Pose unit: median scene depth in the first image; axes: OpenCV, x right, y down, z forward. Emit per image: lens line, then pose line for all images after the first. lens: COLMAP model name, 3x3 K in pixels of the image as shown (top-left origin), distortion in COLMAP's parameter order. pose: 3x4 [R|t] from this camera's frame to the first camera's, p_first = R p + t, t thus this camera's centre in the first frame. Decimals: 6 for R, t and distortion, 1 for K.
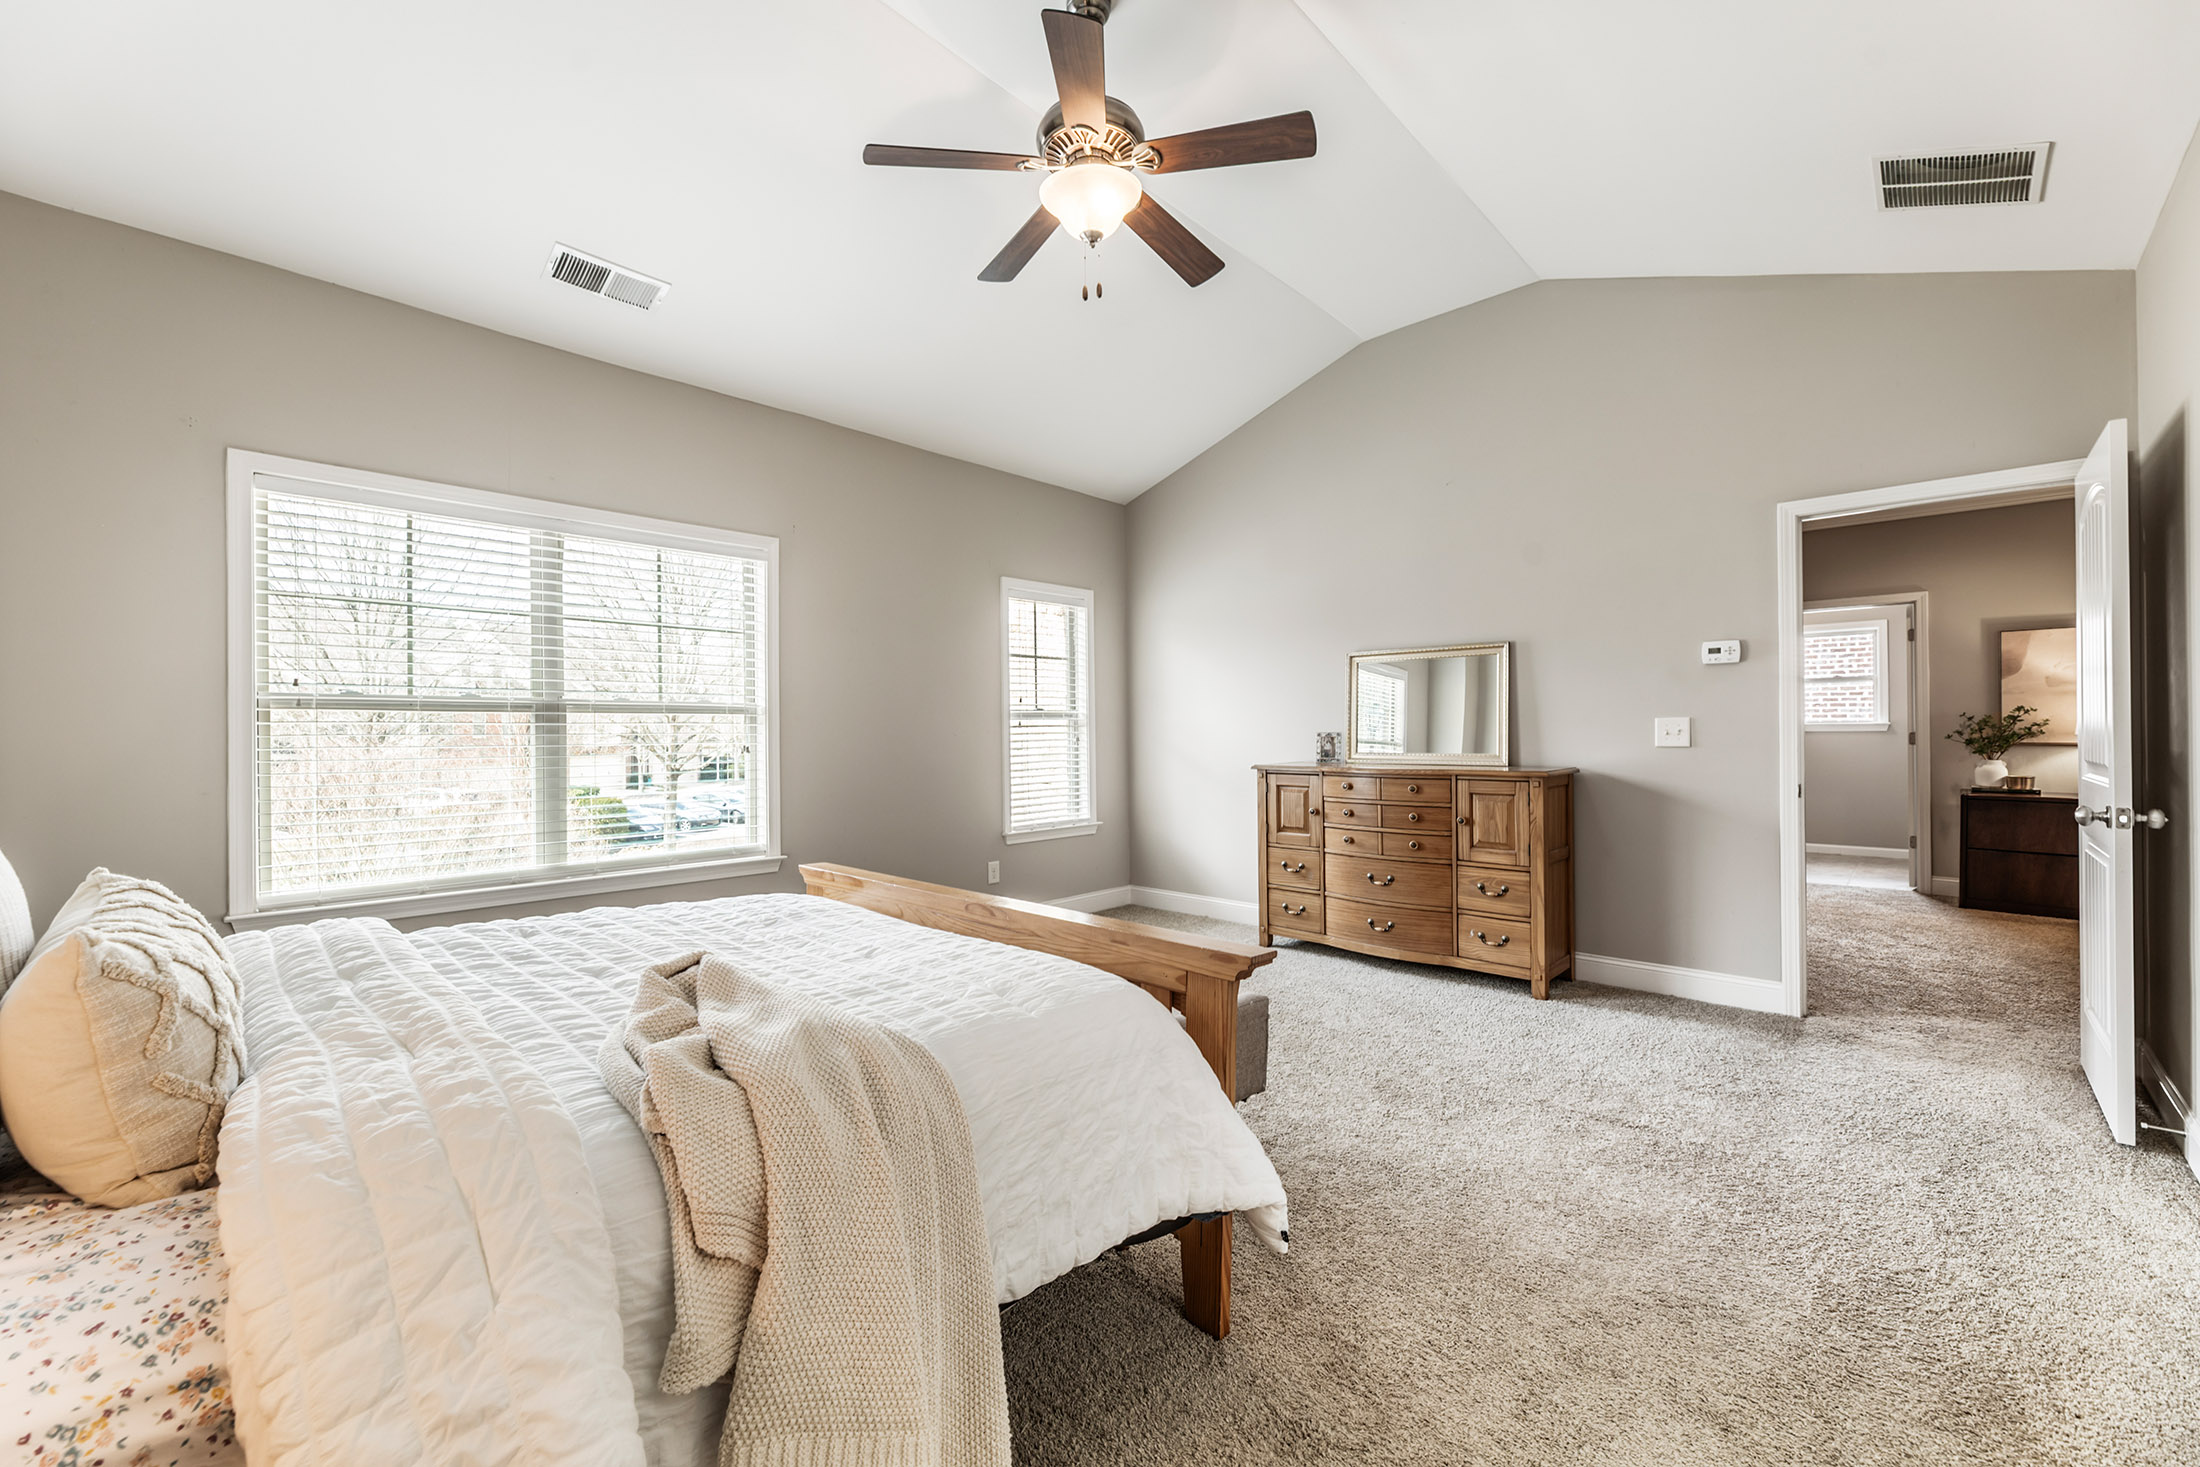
lens RADIAL K [[895.6, 0, 1093.5], [0, 895.6, 732.9], [0, 0, 1]] dist [0.000108, 0.000197]
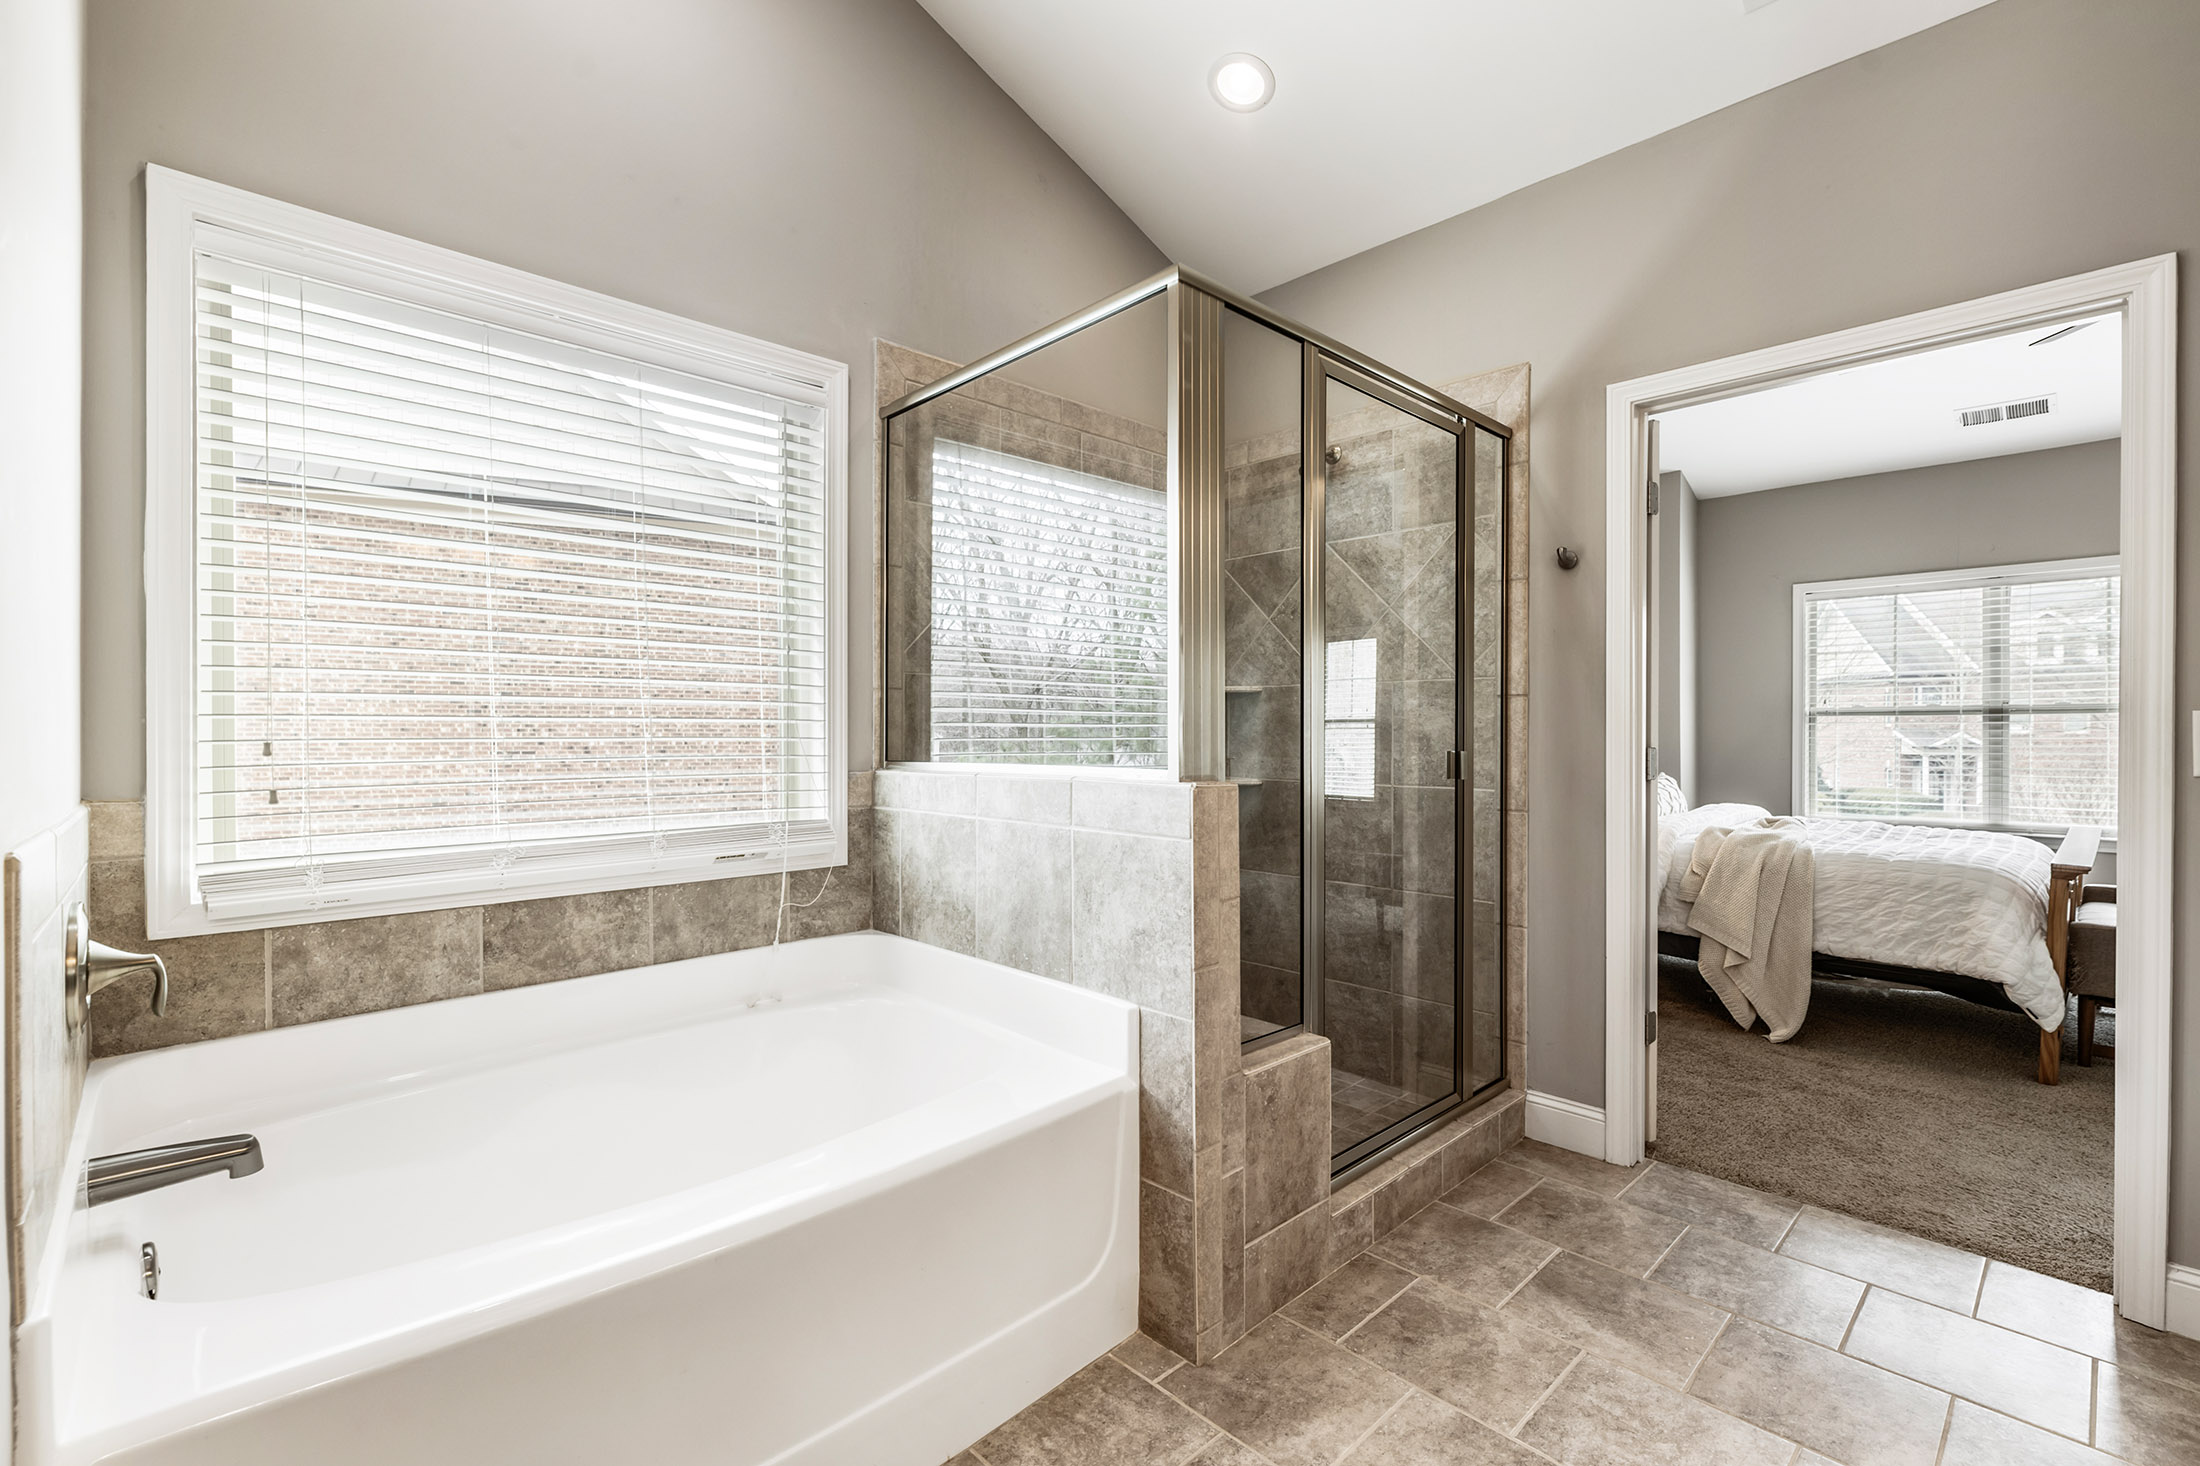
lens RADIAL K [[968.7, 0, 1089.7], [0, 968.7, 735.8], [0, 0, 1]] dist [0.001418, -0.000588]
pose [[-0.045841, 0.009935, -0.998899, 0.787456], [0.000977, 0.999951, 0.009900, -0.004554], [0.998948, -0.000522, -0.045848, -0.286817]]
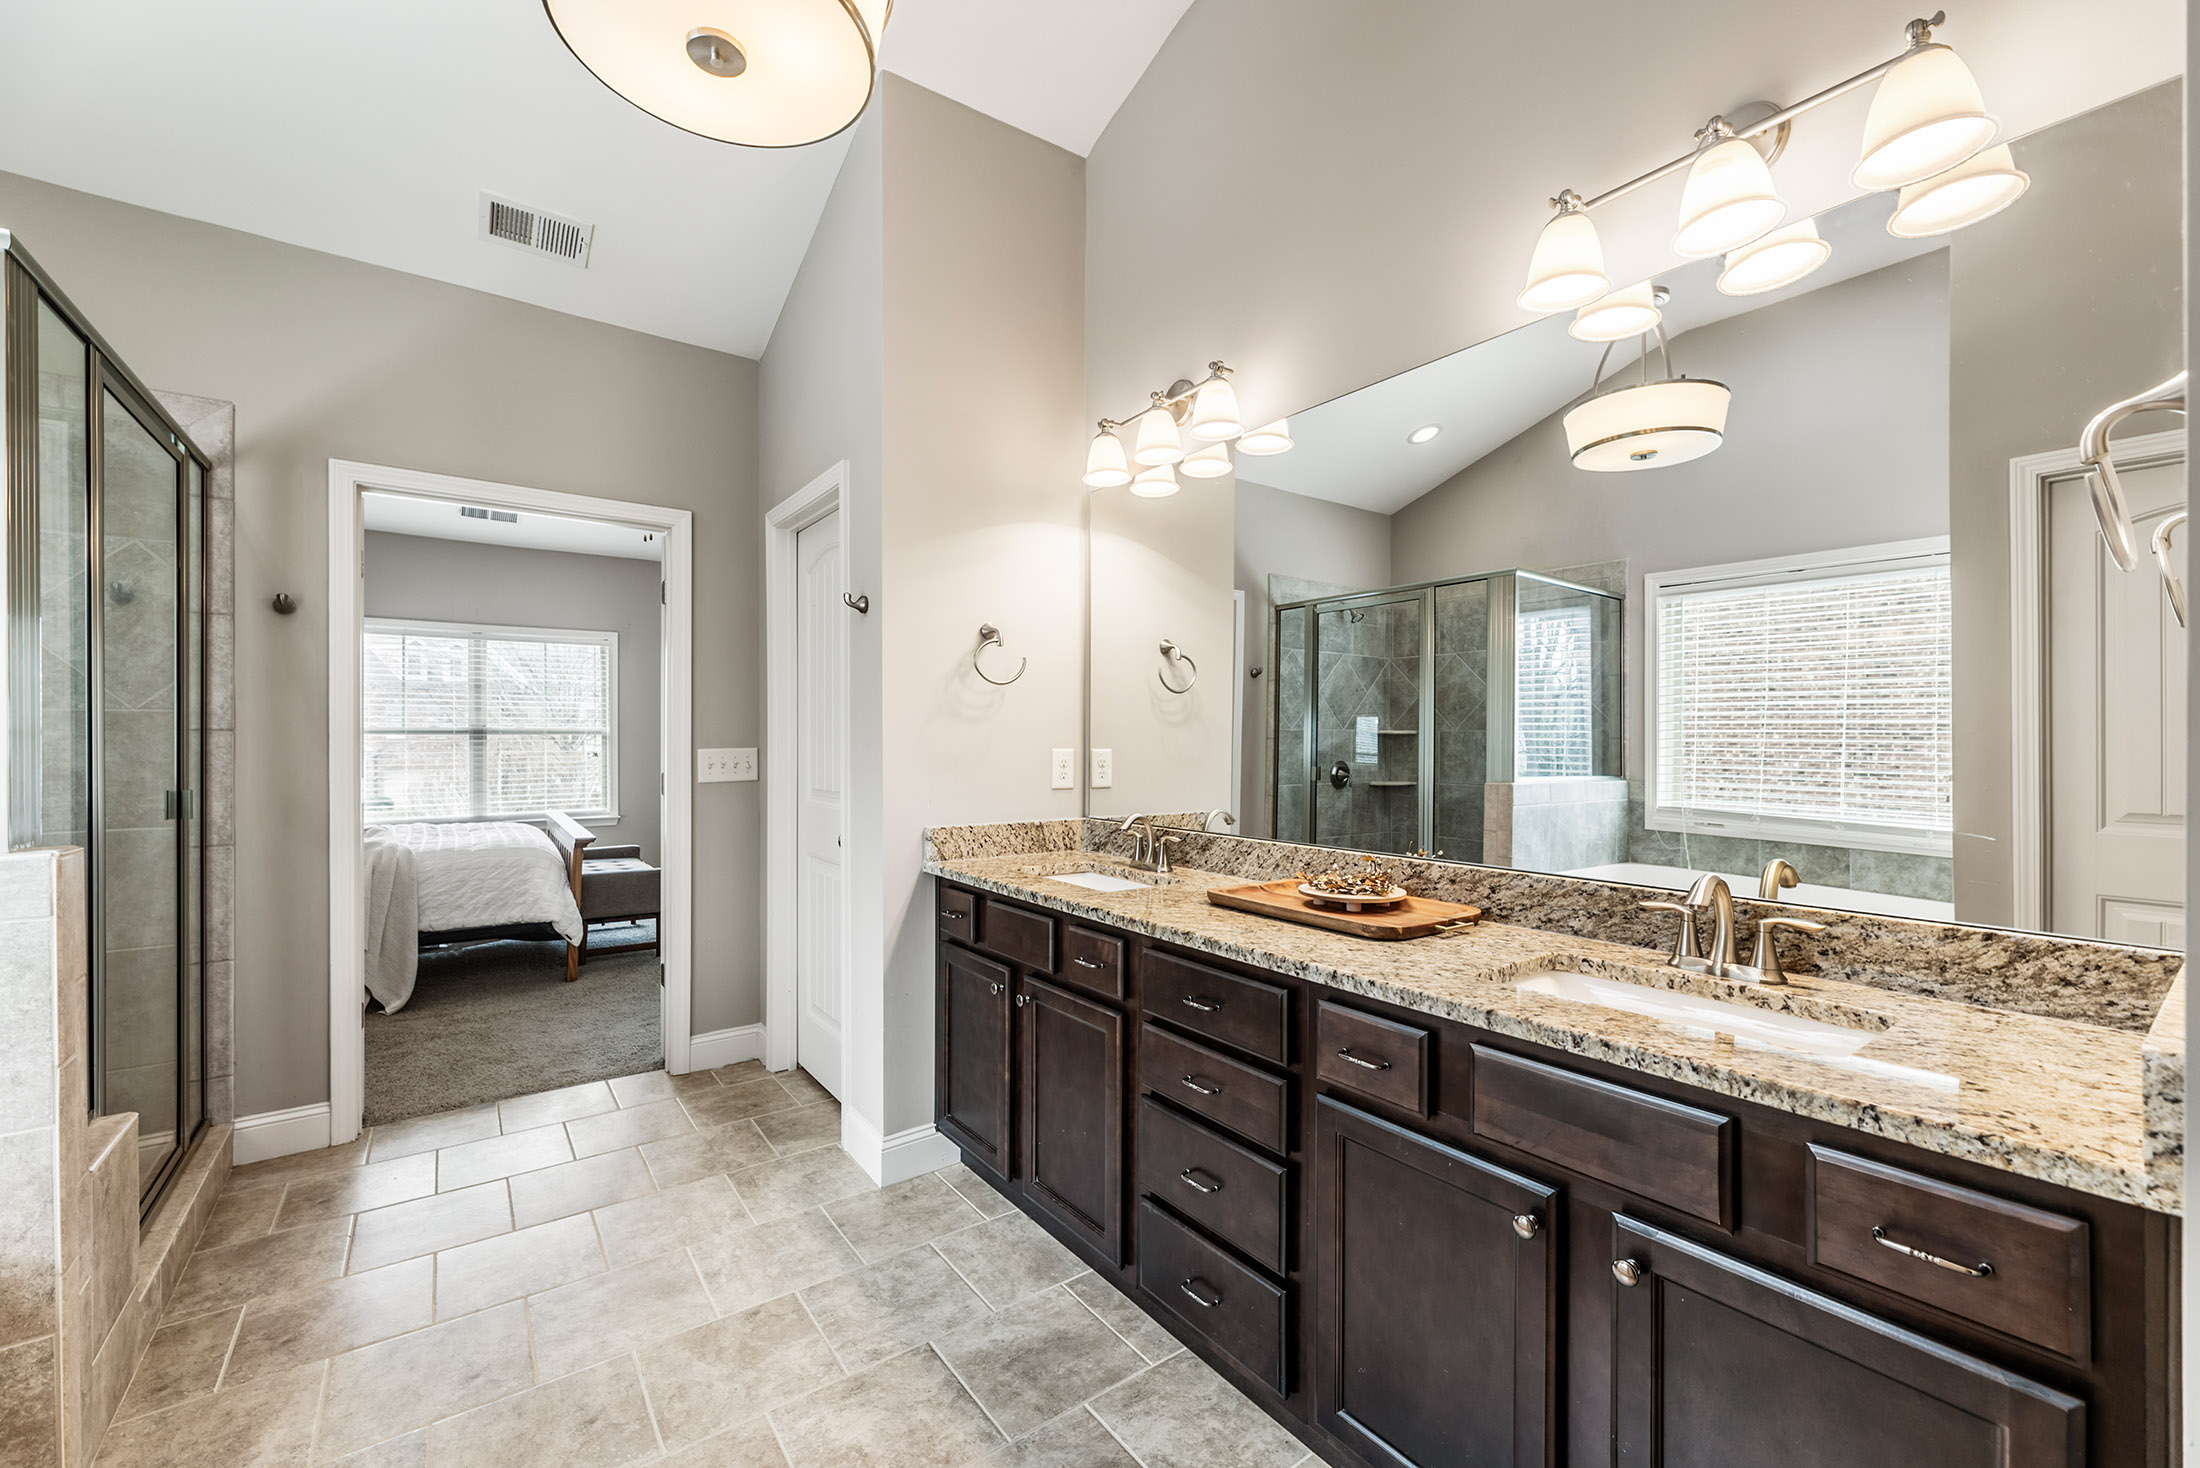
lens RADIAL K [[895.6, 0, 1103.5], [0, 895.6, 734.7], [0, 0, 1]] dist [0.000108, 0.000197]
pose [[0.985959, 0.005038, -0.166910, 0.809574], [-0.004945, 0.999987, 0.000972, -0.024949], [0.166913, -0.000133, 0.985972, -0.517724]]
